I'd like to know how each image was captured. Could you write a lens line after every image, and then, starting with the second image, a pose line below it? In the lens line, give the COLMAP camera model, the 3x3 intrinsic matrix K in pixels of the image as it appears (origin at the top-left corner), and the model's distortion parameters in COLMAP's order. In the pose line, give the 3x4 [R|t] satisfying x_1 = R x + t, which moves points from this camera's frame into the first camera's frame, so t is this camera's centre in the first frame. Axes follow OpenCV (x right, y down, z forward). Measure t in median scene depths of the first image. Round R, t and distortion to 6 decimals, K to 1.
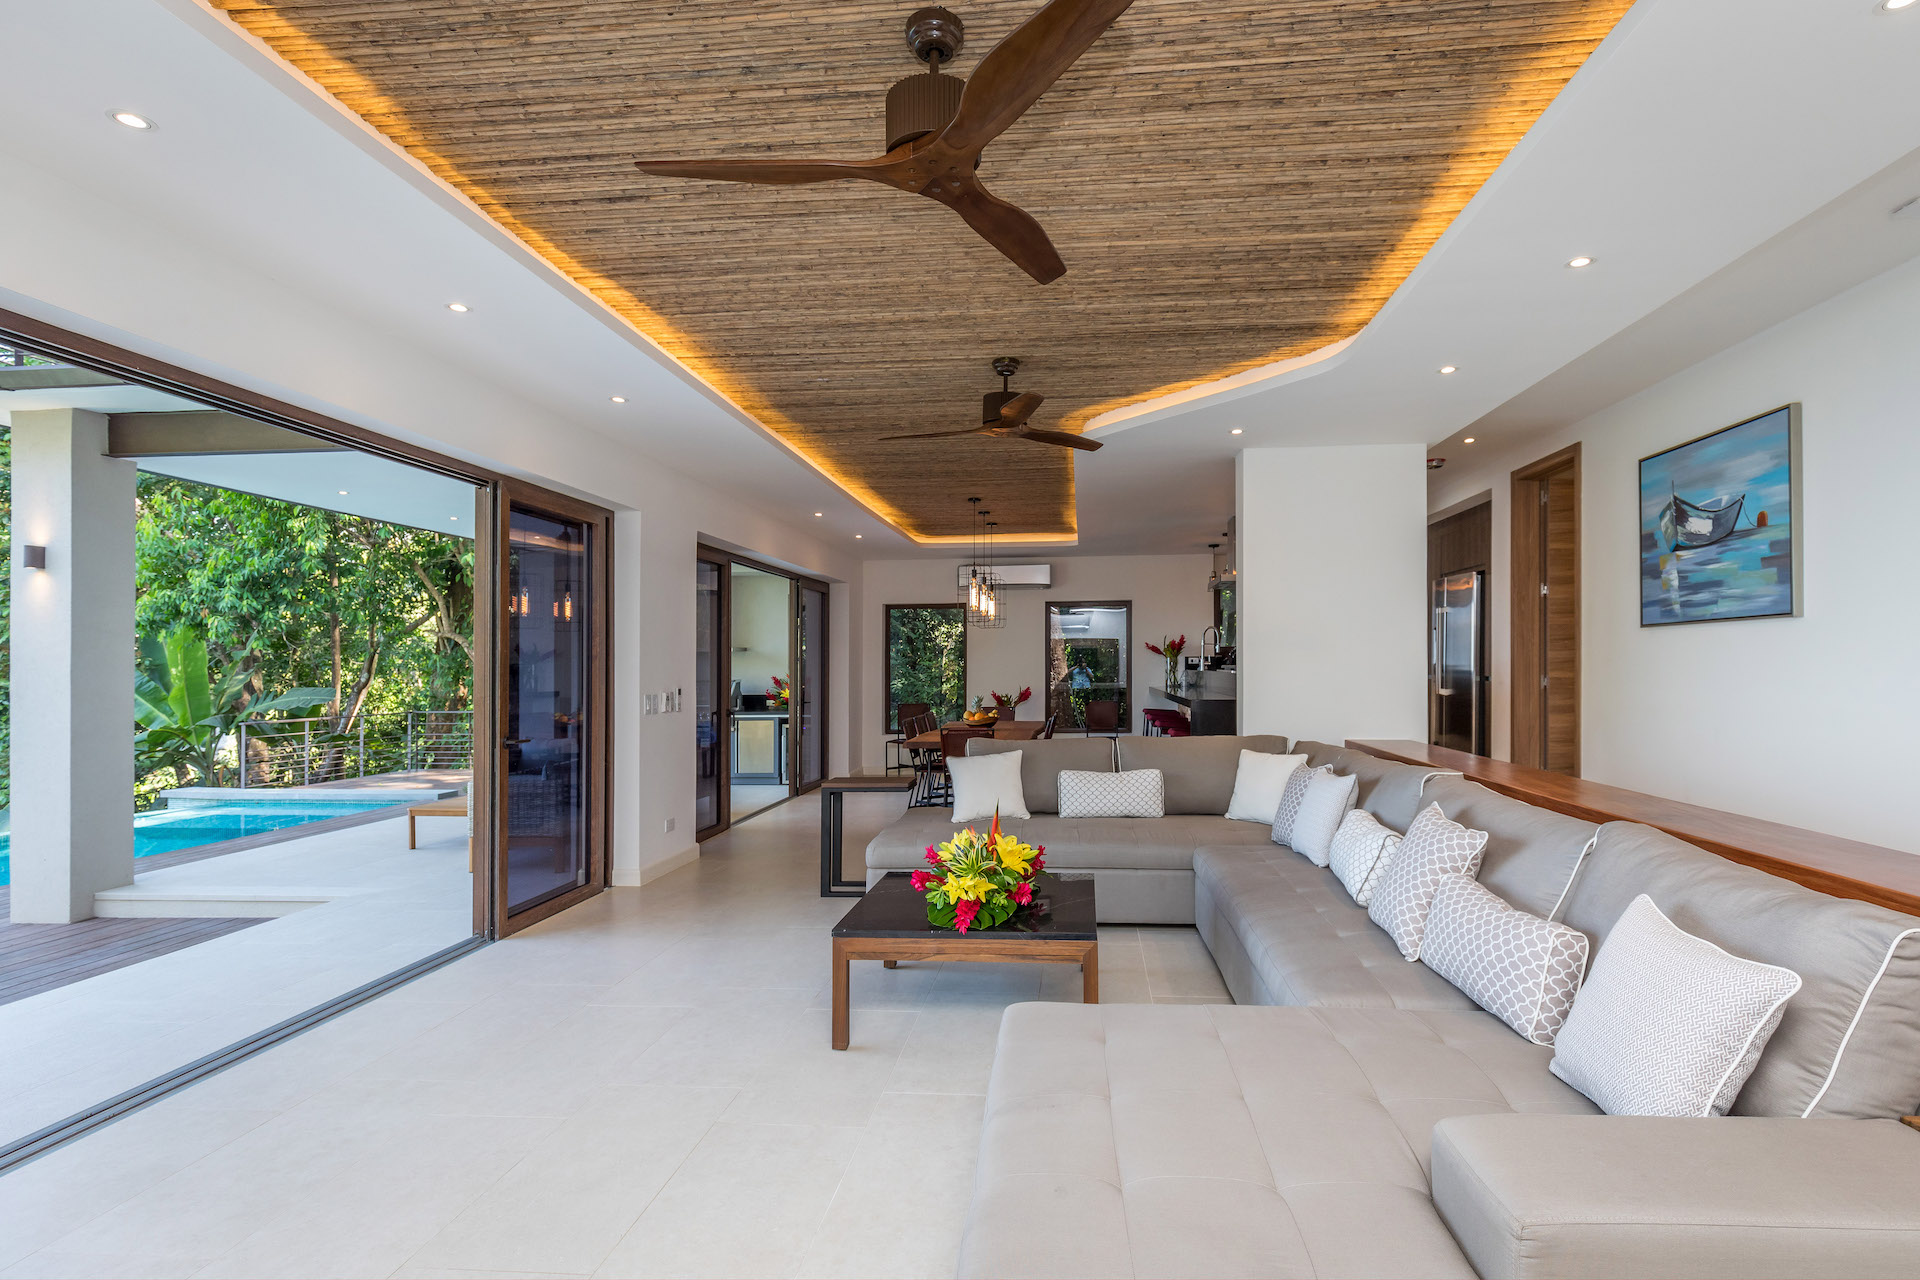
lens RADIAL K [[874.9, 0, 960.0], [0, 874.9, 640.0], [0, 0, 1]] dist [0.001706, -0.000857]
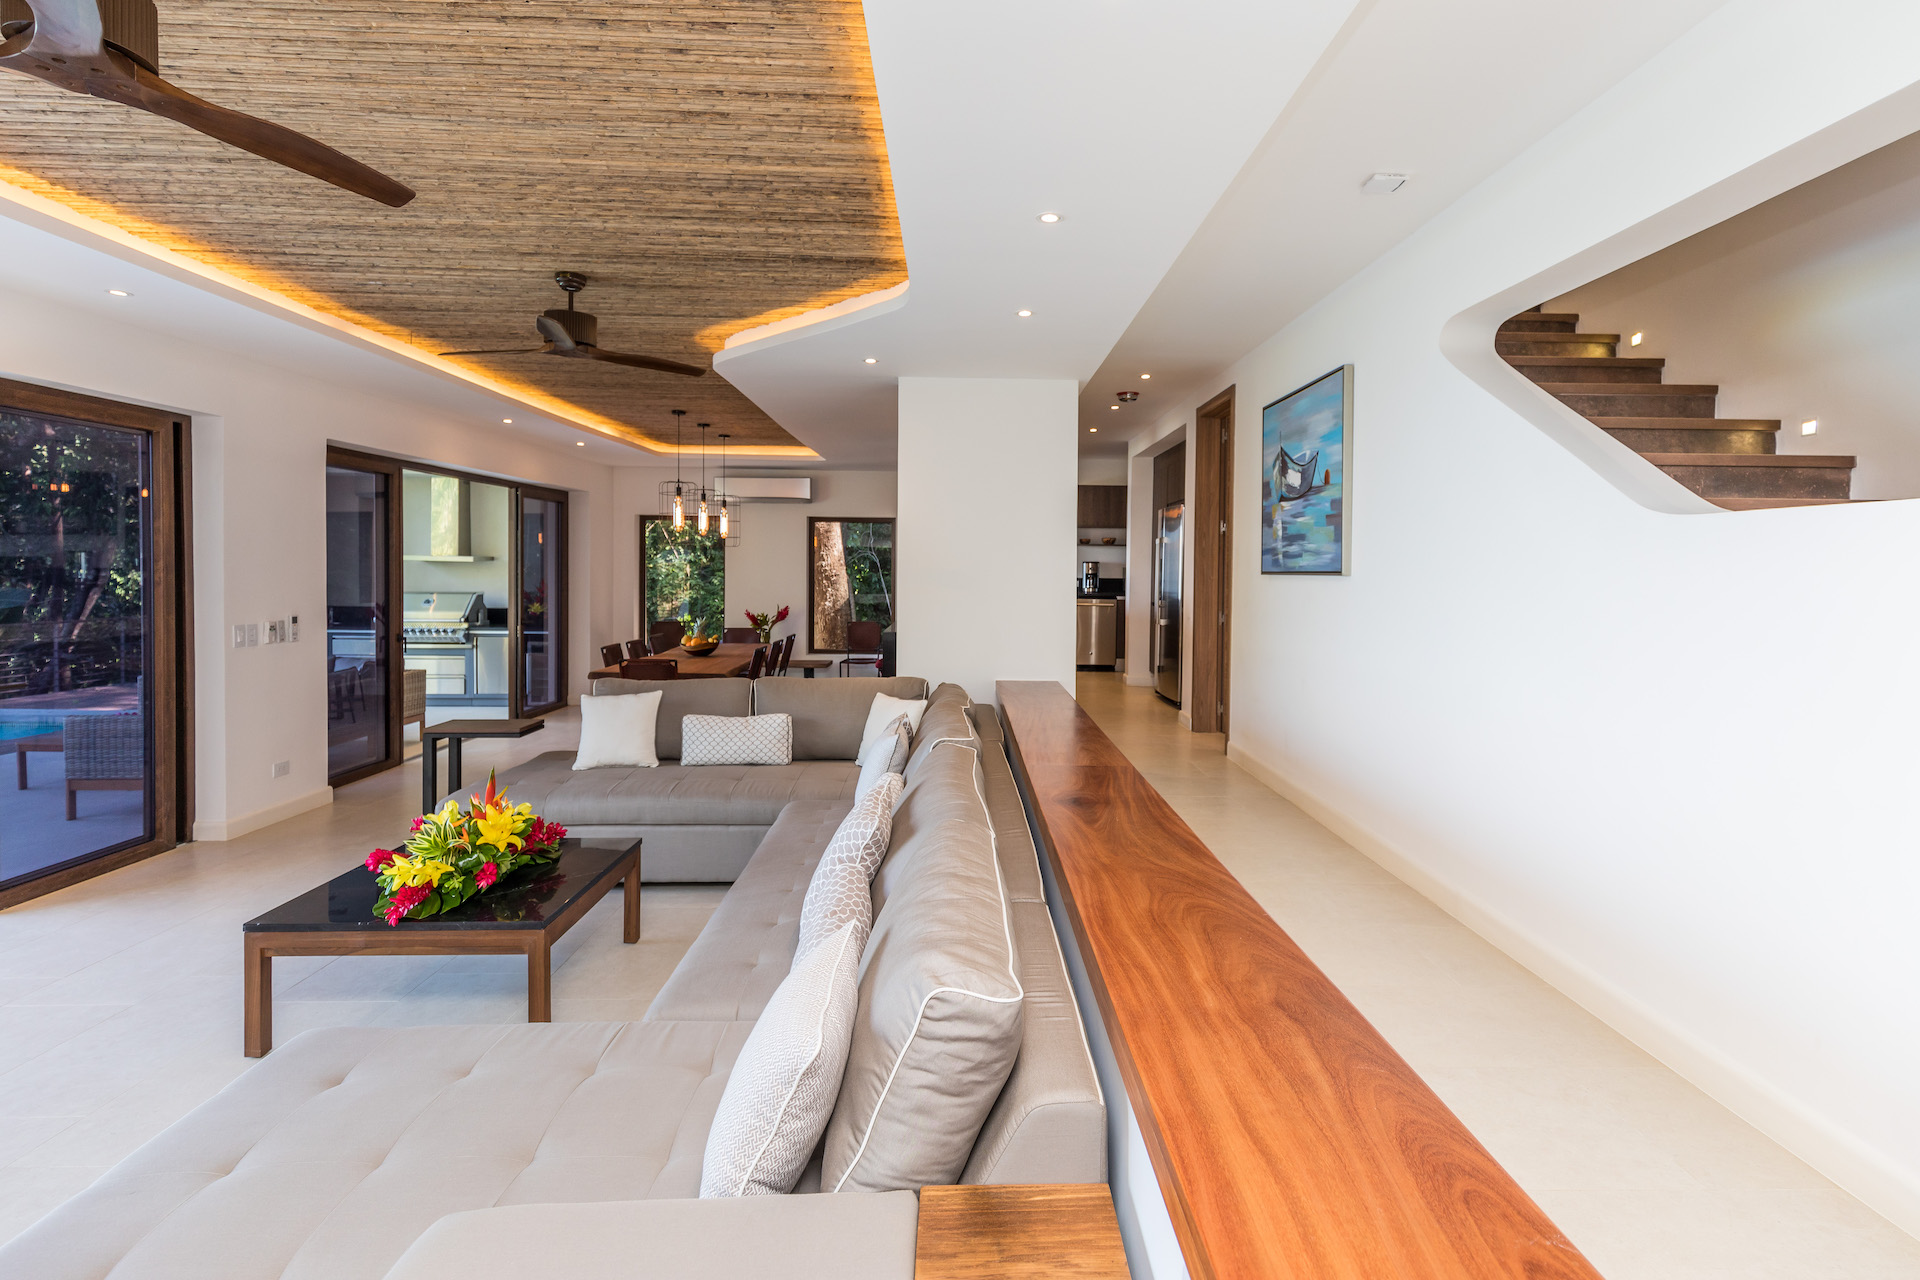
lens RADIAL K [[897.5, 0, 960.3], [0, 897.5, 557.6], [0, 0, 1]] dist [0.003721, -0.000436]
pose [[0.992156, 0.018210, 0.123670, 0.342524], [-0.020783, 0.999593, 0.019551, -0.052397], [-0.123264, -0.021968, 0.992131, 0.018052]]
